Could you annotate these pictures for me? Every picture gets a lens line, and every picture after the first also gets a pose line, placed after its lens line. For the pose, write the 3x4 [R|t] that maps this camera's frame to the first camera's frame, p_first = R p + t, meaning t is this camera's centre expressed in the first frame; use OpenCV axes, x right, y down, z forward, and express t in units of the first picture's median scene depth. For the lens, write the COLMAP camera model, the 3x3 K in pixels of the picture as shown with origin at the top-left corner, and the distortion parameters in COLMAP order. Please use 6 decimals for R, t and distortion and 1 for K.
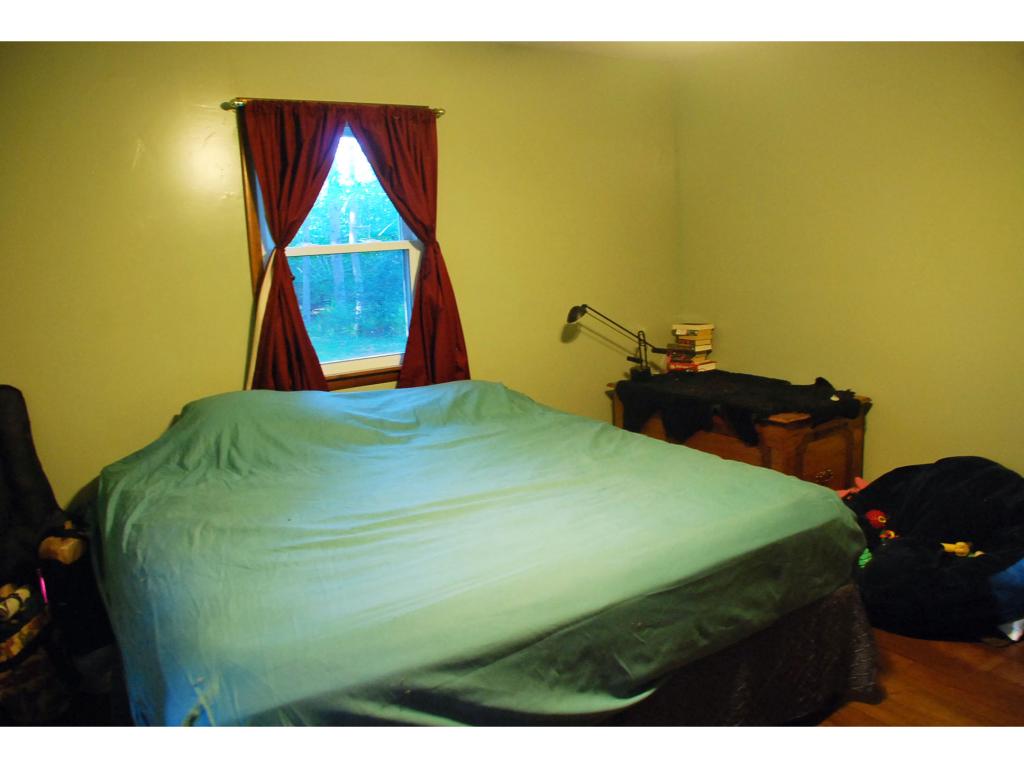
lens RADIAL K [[804.3, 0, 512.0], [0, 804.3, 384.0], [0, 0, 1]] dist [-0.143441, 0.088805]
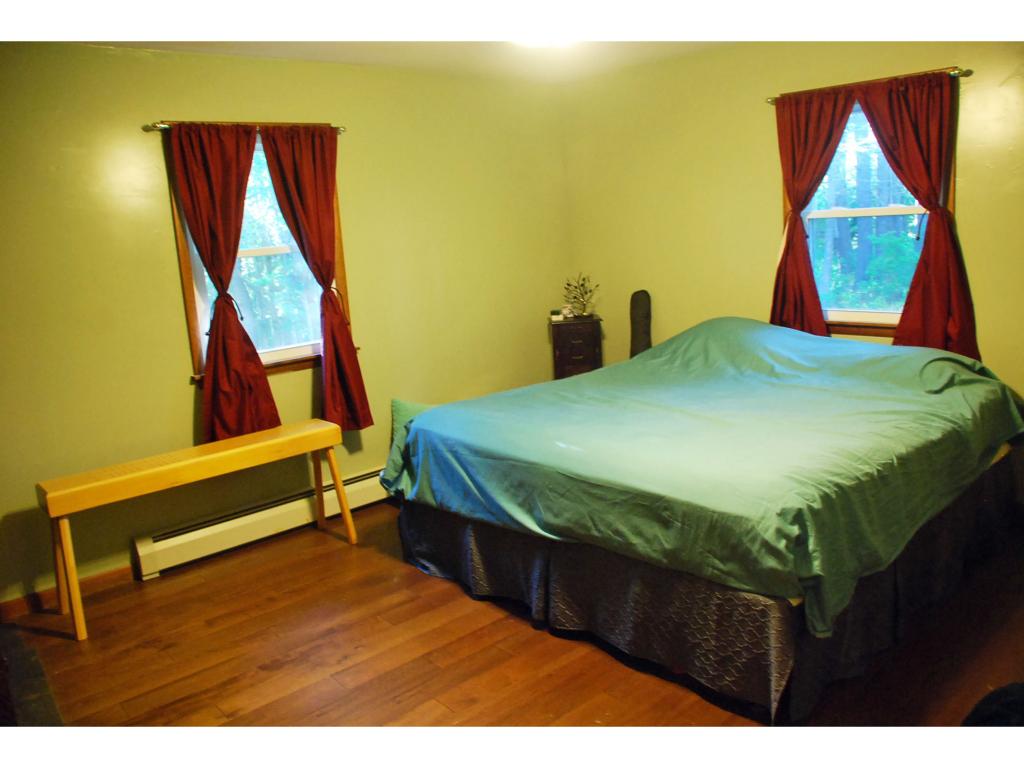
lens RADIAL K [[804.3, 0, 512.0], [0, 804.3, 384.0], [0, 0, 1]] dist [-0.143441, 0.088805]
pose [[0.123833, 0.216507, -0.968396, 0.903092], [-0.115793, 0.972393, 0.202593, -0.105873], [0.985524, 0.087045, 0.145484, 0.392843]]
